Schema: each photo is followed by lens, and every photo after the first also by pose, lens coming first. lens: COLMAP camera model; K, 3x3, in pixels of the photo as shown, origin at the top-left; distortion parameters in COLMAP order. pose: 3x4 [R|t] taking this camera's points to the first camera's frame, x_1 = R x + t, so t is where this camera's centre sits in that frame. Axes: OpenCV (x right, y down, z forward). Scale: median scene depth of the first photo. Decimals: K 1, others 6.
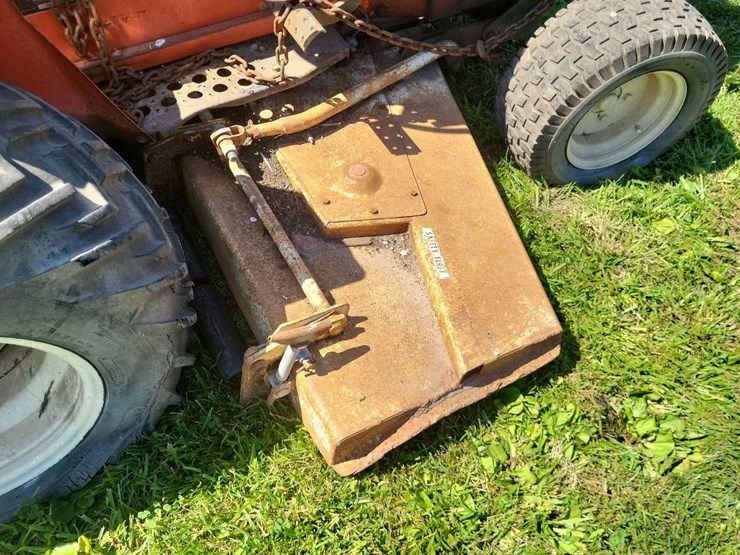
lens RADIAL K [[581.4, 0, 378.4], [0, 581.4, 270.3], [0, 0, 1]] dist [0.030154, -0.018514]
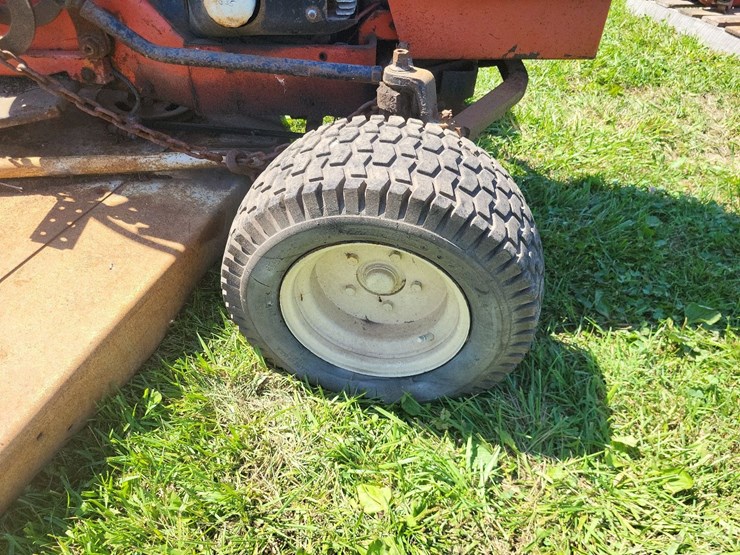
lens RADIAL K [[567.1, 0, 362.6], [0, 567.1, 273.8], [0, 0, 1]] dist [0.046860, -0.036901]
pose [[0.877594, 0.316557, -0.360028, 0.721165], [-0.396258, 0.901673, -0.173107, -0.207631], [0.269829, 0.294581, 0.916741, 0.459515]]
